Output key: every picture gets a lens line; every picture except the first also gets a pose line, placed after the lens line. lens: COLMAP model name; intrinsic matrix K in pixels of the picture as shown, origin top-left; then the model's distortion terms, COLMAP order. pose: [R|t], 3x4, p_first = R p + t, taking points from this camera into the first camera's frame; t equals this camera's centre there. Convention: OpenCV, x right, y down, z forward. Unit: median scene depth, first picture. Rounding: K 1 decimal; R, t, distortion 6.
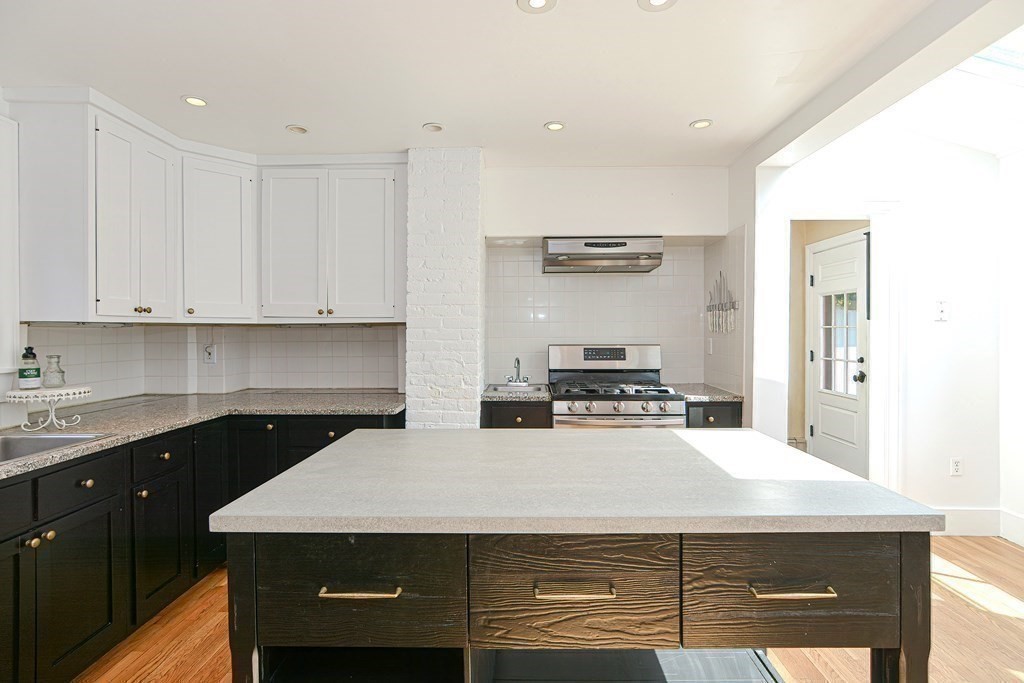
lens RADIAL K [[507.9, 0, 517.0], [0, 507.9, 335.1], [0, 0, 1]] dist [-0.016296, 0.011350]
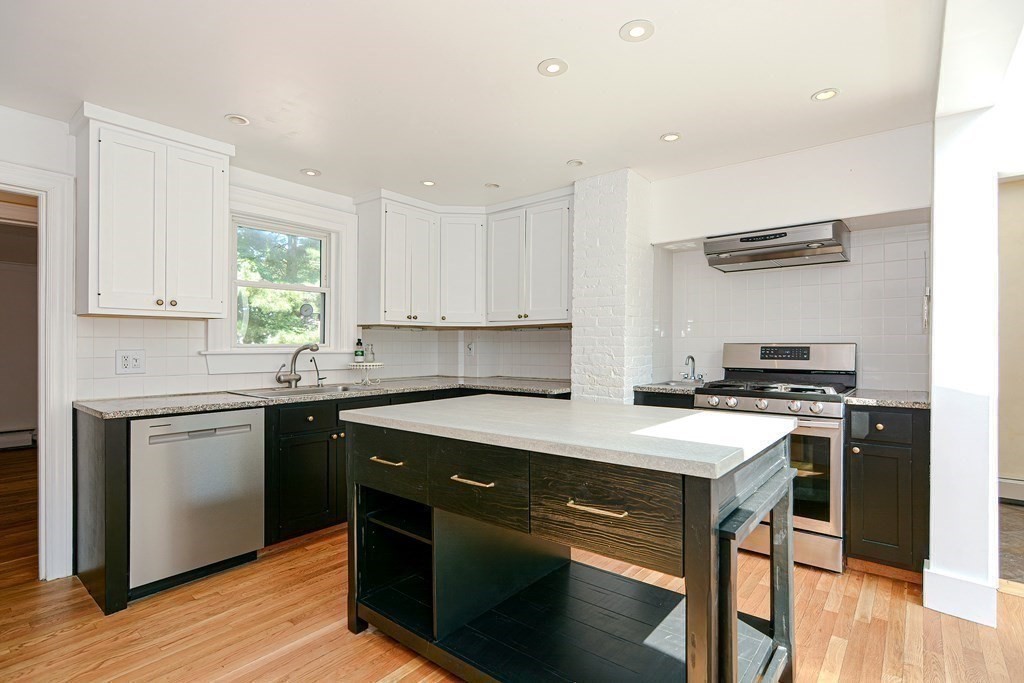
lens RADIAL K [[501.7, 0, 512.0], [0, 501.7, 341.5], [0, 0, 1]] dist [-0.003373, -0.000292]
pose [[0.784104, -0.002357, -0.620625, 0.422775], [-0.008233, 0.999865, -0.014198, 0.039893], [0.620575, 0.016242, 0.783979, -0.045083]]
